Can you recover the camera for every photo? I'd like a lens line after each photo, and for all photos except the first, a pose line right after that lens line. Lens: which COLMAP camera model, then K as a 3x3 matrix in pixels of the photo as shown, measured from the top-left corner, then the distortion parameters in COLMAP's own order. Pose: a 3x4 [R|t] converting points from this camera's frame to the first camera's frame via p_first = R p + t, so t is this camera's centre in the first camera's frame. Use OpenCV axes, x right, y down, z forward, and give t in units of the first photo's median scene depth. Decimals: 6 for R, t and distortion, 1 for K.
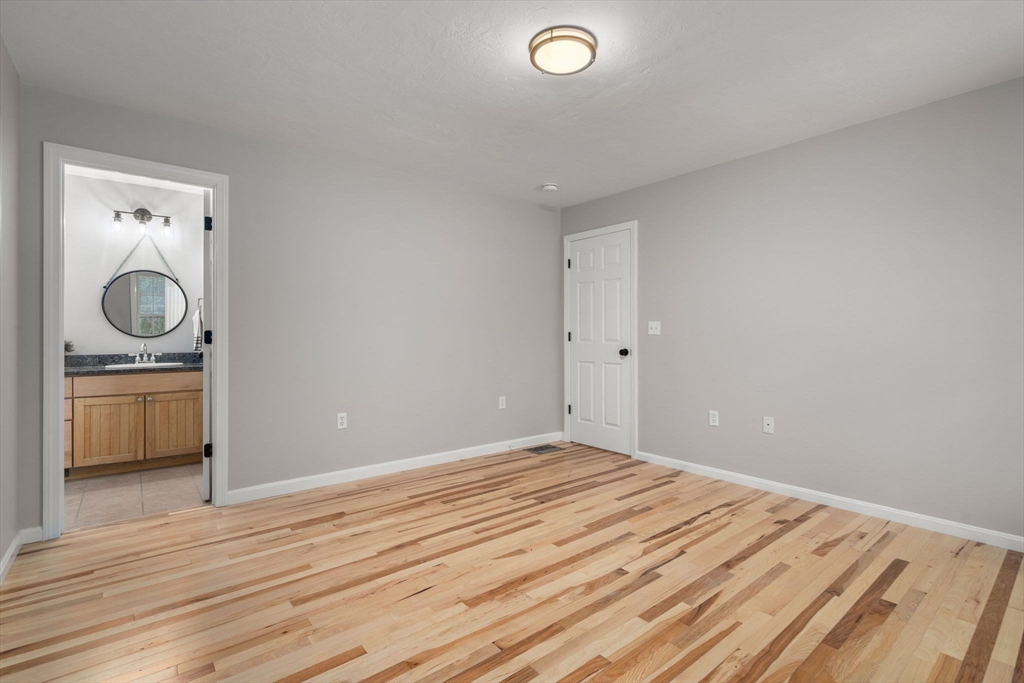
lens RADIAL K [[473.4, 0, 516.7], [0, 473.4, 330.2], [0, 0, 1]] dist [-0.001545, 0.000079]
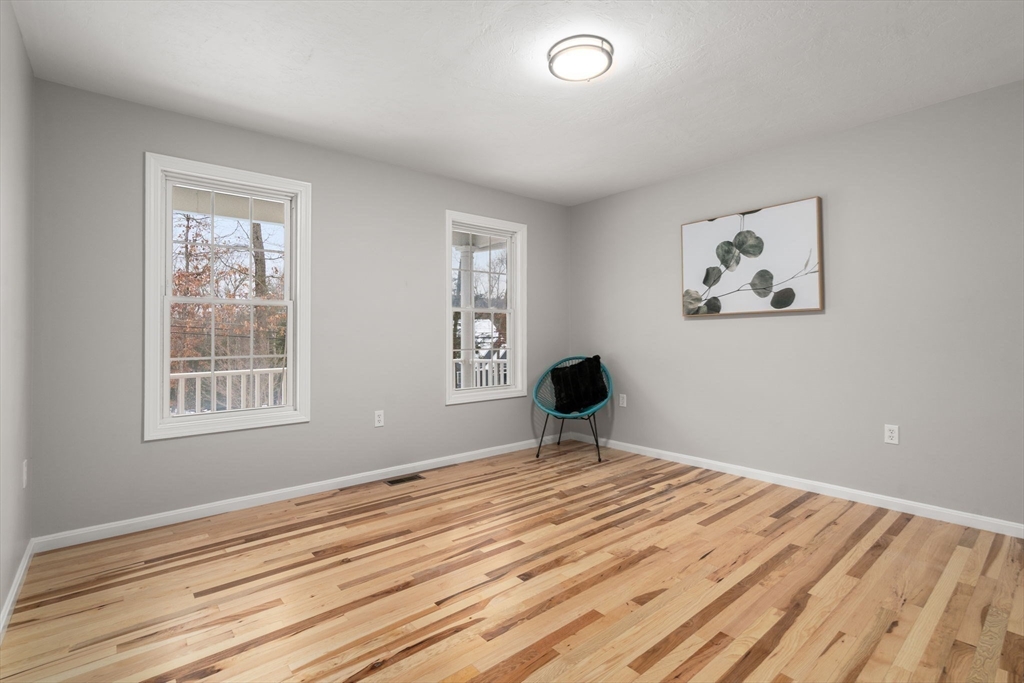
lens RADIAL K [[473.4, 0, 516.7], [0, 473.4, 330.2], [0, 0, 1]] dist [-0.001545, 0.000079]
pose [[-0.999860, 0.006671, -0.015355, 0.251956], [0.006934, 0.999828, -0.017174, 0.020172], [0.015237, -0.017278, -0.999735, 2.005661]]
